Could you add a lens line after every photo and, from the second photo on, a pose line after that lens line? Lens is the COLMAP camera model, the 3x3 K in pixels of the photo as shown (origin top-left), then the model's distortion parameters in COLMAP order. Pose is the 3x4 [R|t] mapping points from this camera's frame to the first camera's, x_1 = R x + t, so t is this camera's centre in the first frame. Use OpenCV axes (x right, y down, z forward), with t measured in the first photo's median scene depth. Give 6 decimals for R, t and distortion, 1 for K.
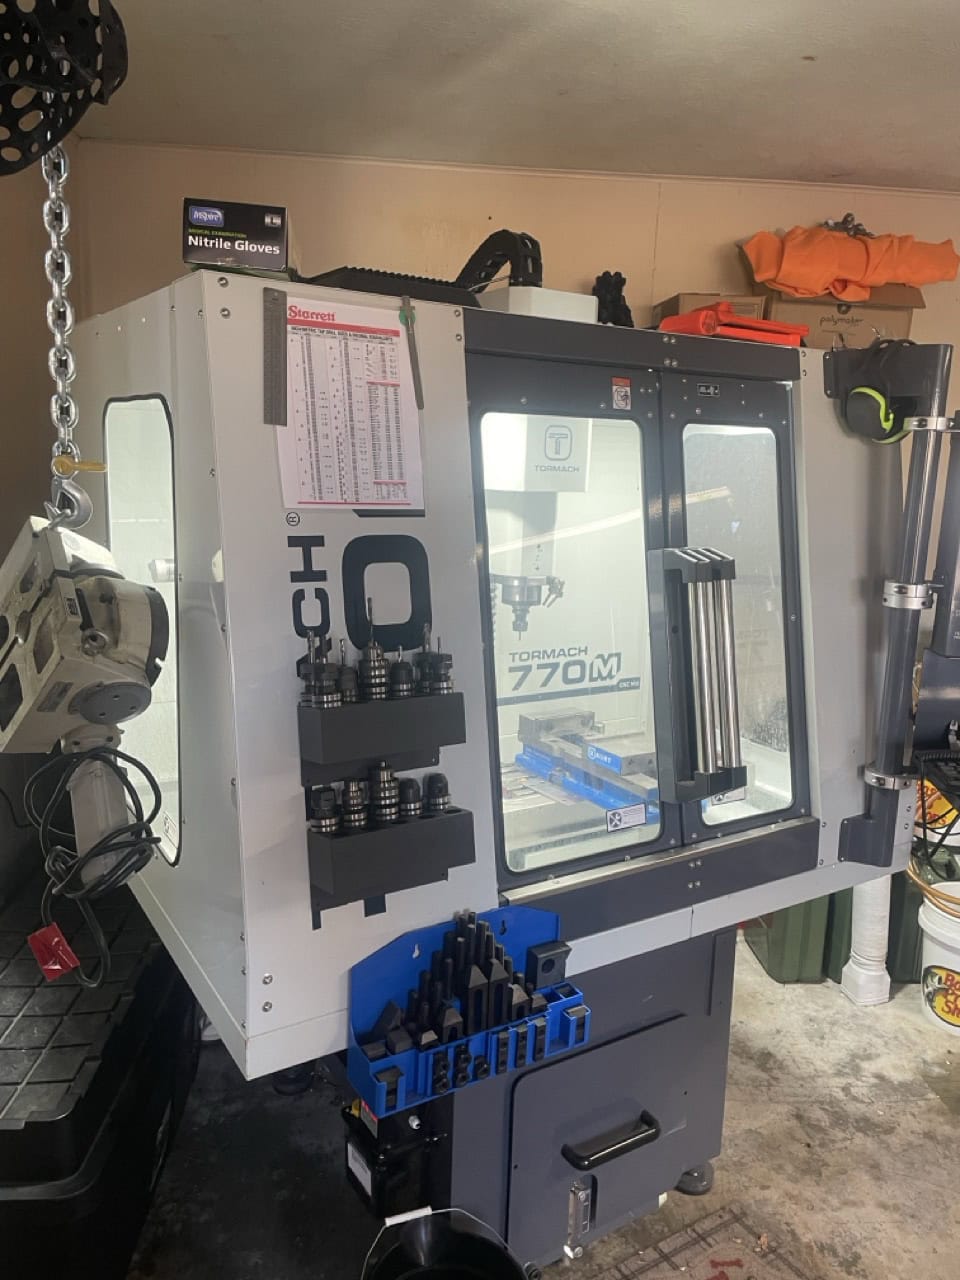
lens RADIAL K [[977.1, 0, 480.0], [0, 977.1, 640.0], [0, 0, 1]] dist [0.090522, -0.112171]
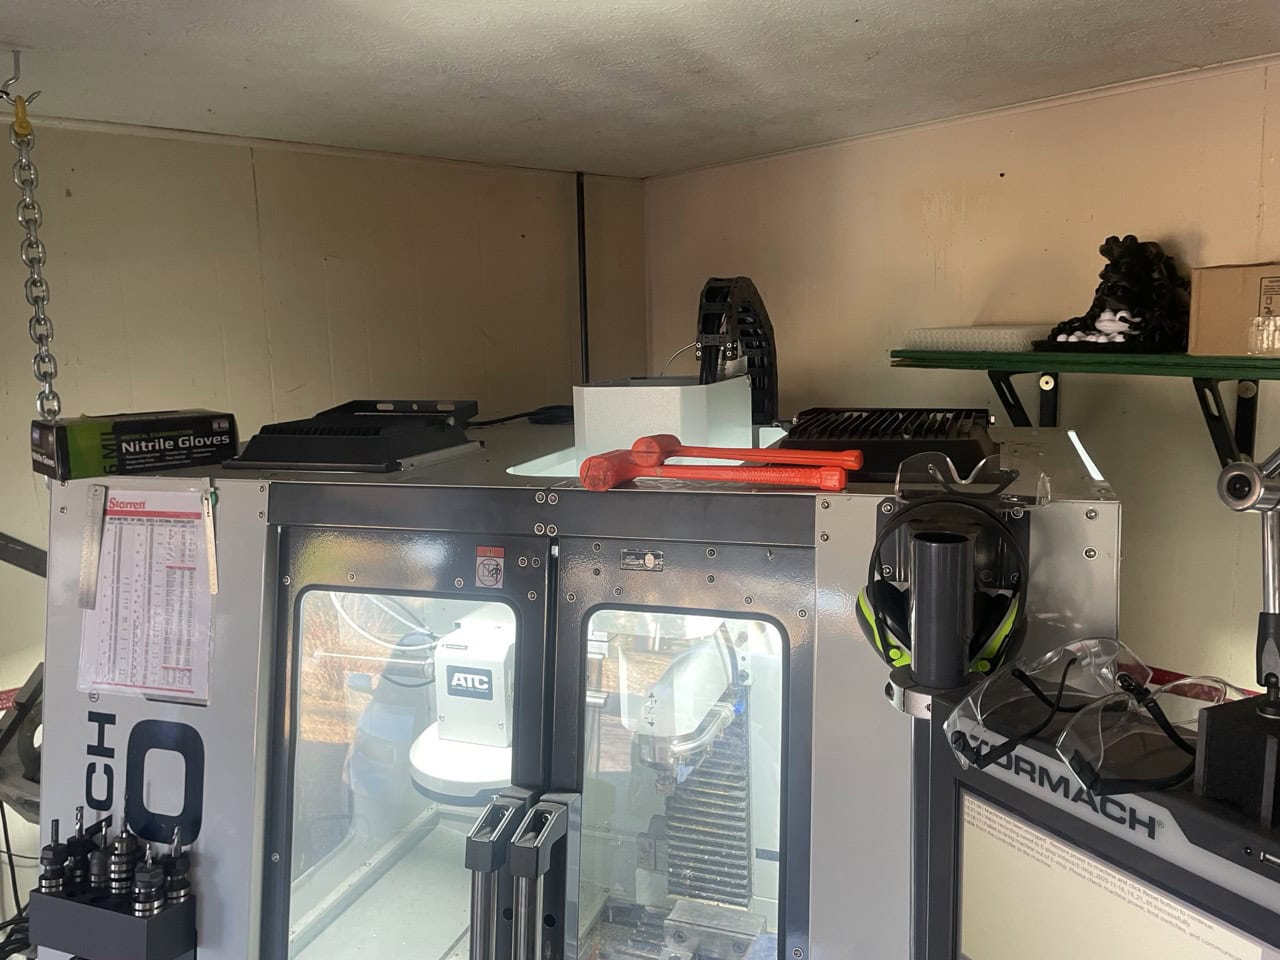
lens RADIAL K [[977.1, 0, 640.0], [0, 977.1, 480.0], [0, 0, 1]] dist [0.090522, -0.112171]
pose [[0.614979, 0.064670, -0.785888, 0.966213], [-0.091678, 0.995736, 0.010198, -0.404916], [0.783196, 0.065777, 0.618285, 0.752080]]
